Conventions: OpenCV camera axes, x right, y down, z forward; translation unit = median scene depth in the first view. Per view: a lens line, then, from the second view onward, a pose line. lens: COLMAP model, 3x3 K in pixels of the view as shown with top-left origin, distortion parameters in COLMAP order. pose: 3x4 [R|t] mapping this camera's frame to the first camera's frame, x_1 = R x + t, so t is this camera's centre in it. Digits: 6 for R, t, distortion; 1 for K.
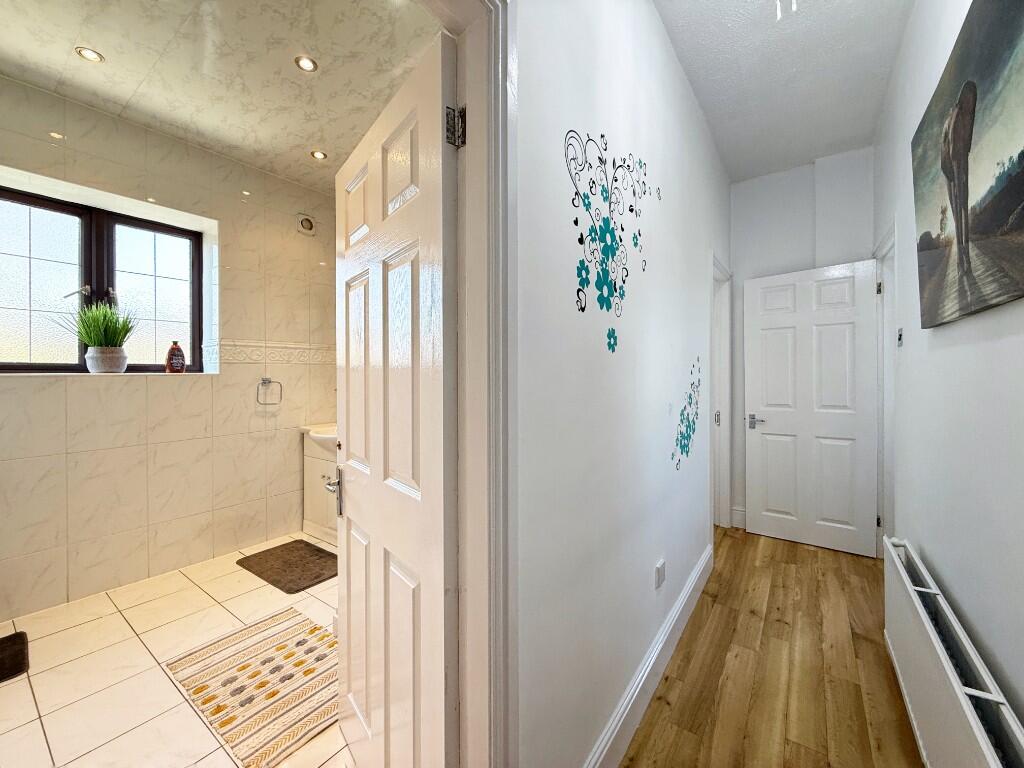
lens RADIAL K [[407.0, 0, 507.9], [0, 407.0, 381.0], [0, 0, 1]] dist [-0.008528, 0.000664]
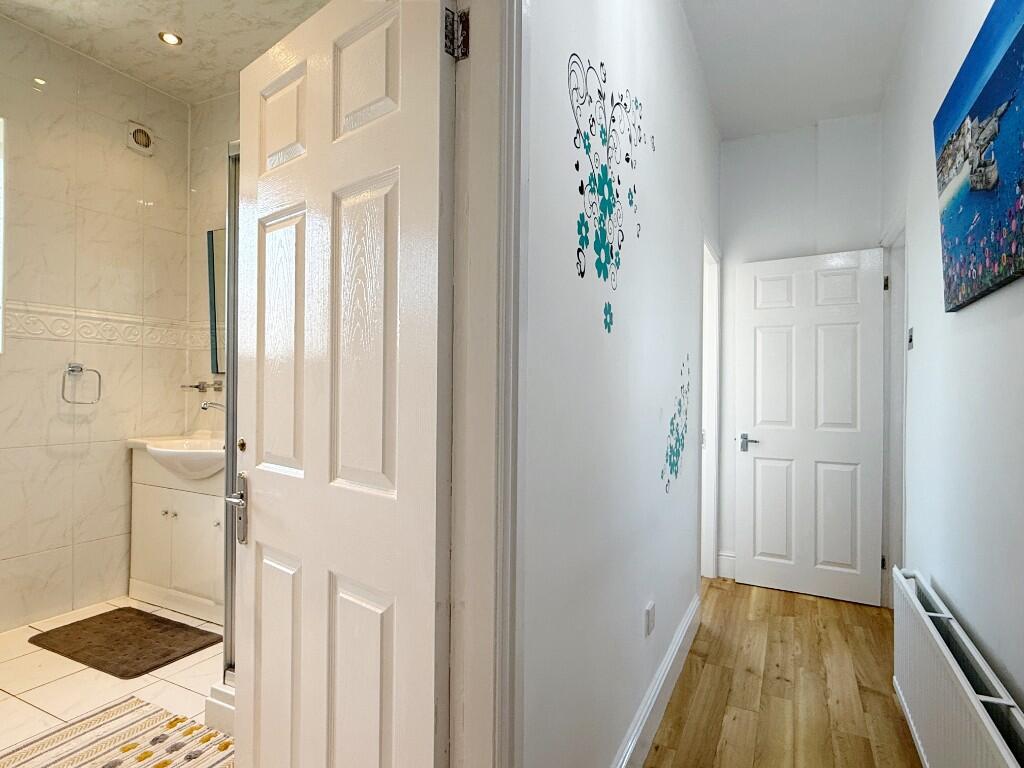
lens RADIAL K [[578.7, 0, 515.0], [0, 578.7, 385.5], [0, 0, 1]] dist [-0.012069, 0.000827]
pose [[0.983774, 0.025394, 0.177605, -0.089941], [-0.022784, 0.999601, -0.016720, 0.041761], [-0.177959, 0.012403, 0.983960, -0.065292]]
